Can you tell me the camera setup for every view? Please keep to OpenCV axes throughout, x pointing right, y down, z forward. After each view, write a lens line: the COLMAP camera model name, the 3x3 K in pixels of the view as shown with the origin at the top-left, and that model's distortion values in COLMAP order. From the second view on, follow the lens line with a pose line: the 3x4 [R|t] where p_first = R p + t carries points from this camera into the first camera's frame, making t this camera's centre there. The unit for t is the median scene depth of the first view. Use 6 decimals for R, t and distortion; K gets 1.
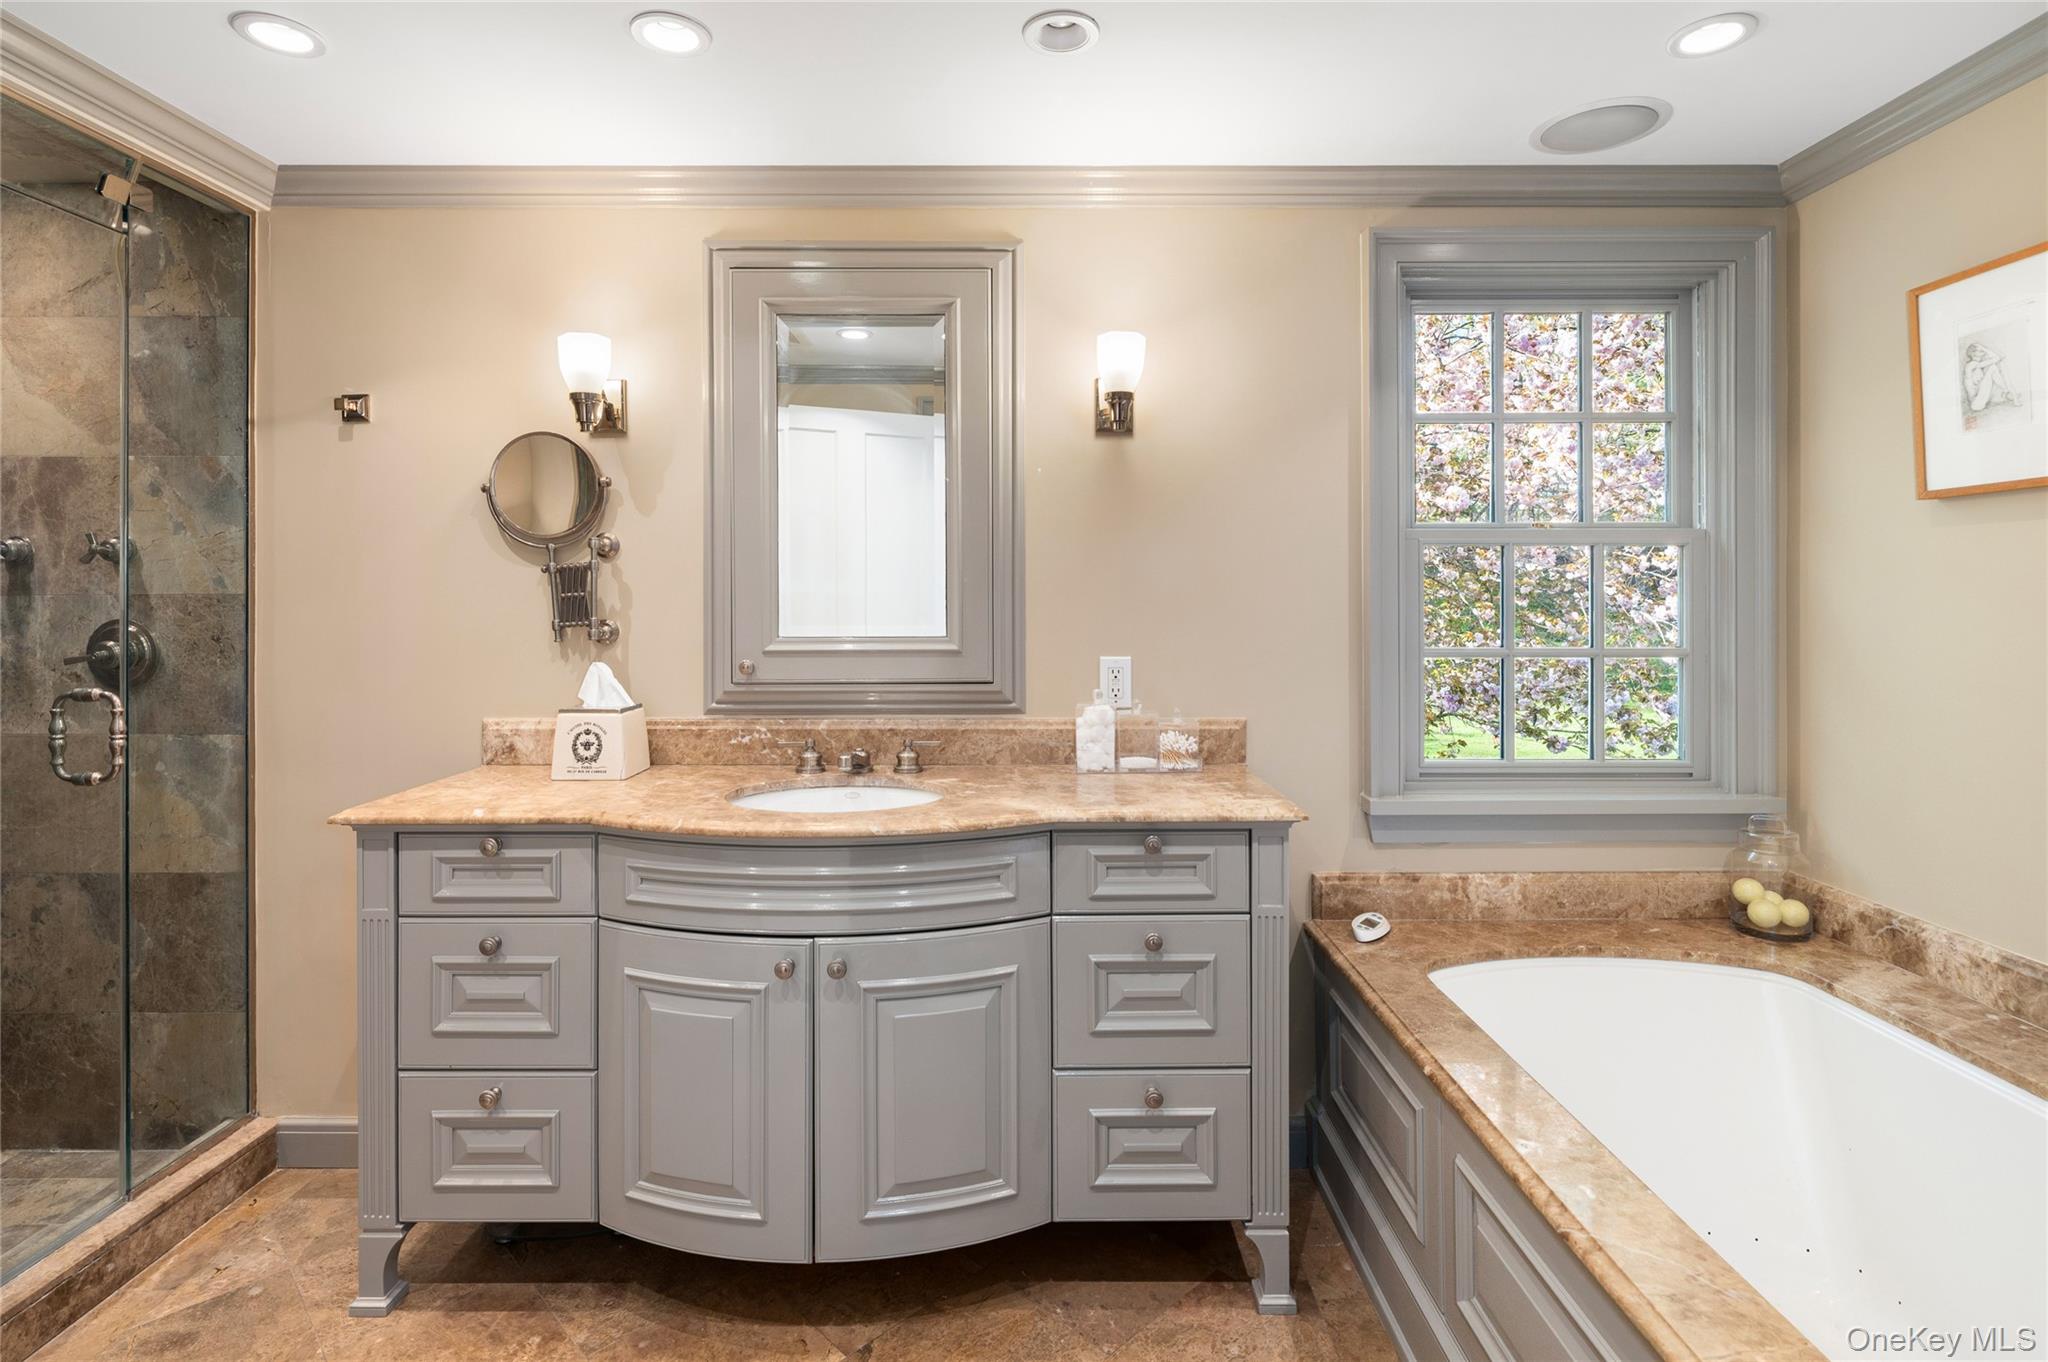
lens RADIAL K [[994.4, 0, 1016.3], [0, 994.4, 597.0], [0, 0, 1]] dist [0.004959, -0.004583]
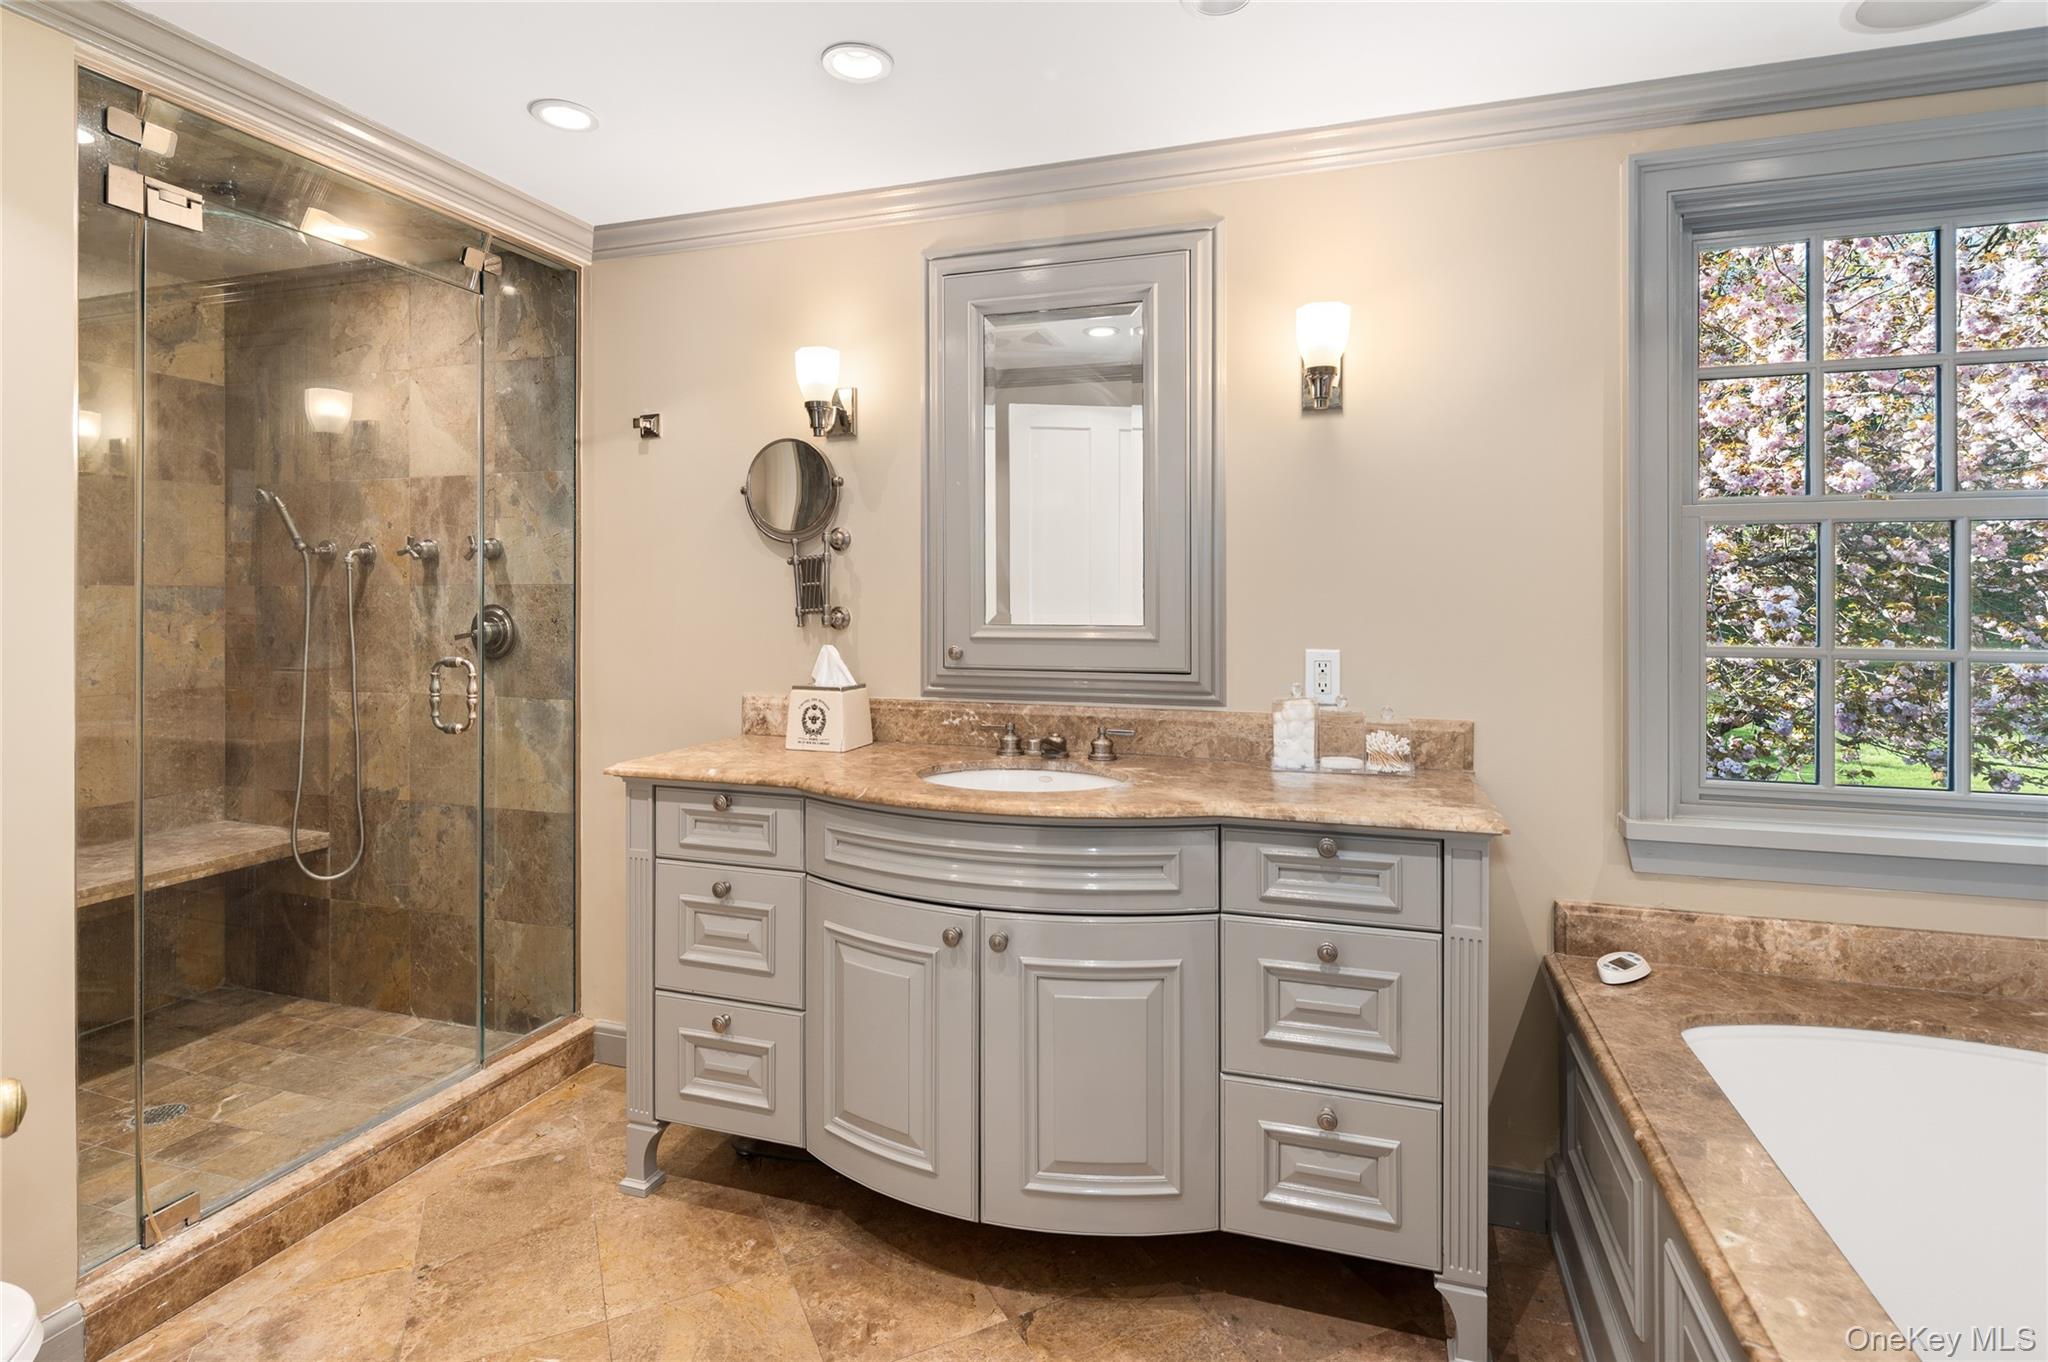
lens RADIAL K [[994.4, 0, 1026.4], [0, 994.4, 601.4], [0, 0, 1]] dist [0.004959, -0.004583]
pose [[0.950761, 0.003898, -0.309901, 0.131760], [-0.003208, 0.999991, 0.002735, 0.013828], [0.309909, -0.001606, 0.950765, 0.022050]]
